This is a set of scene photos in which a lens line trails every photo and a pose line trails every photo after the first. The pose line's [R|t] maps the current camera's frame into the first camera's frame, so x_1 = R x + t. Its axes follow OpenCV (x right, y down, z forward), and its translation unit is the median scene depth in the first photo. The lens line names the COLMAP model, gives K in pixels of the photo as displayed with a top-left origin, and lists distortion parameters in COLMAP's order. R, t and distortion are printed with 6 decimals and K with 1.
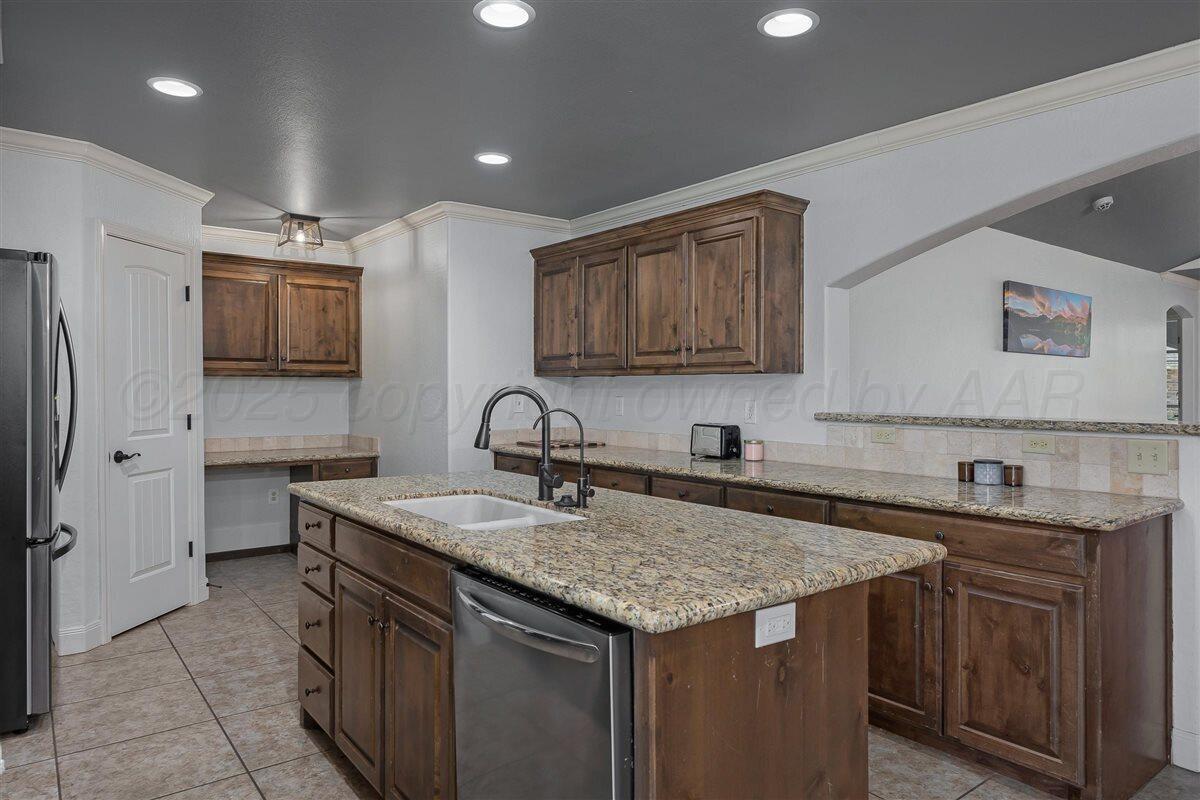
lens RADIAL K [[728.3, 0, 599.8], [0, 728.3, 397.0], [0, 0, 1]] dist [-0.009241, -0.000779]
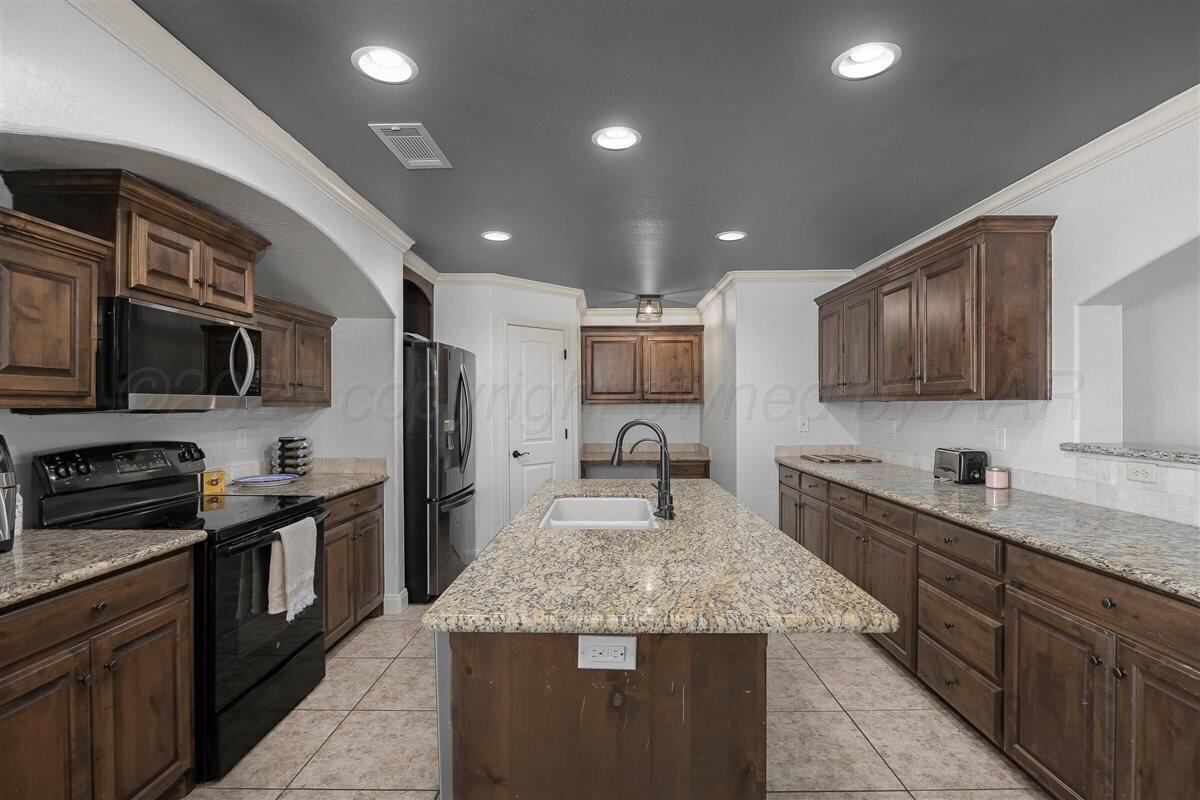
lens RADIAL K [[533.3, 0, 624.6], [0, 533.3, 410.6], [0, 0, 1]] dist [-0.018744, 0.000908]
pose [[0.802024, 0.001854, -0.597289, 0.247816], [-0.002753, 0.999996, -0.000594, -0.016925], [0.597285, 0.002121, 0.802026, 0.125220]]
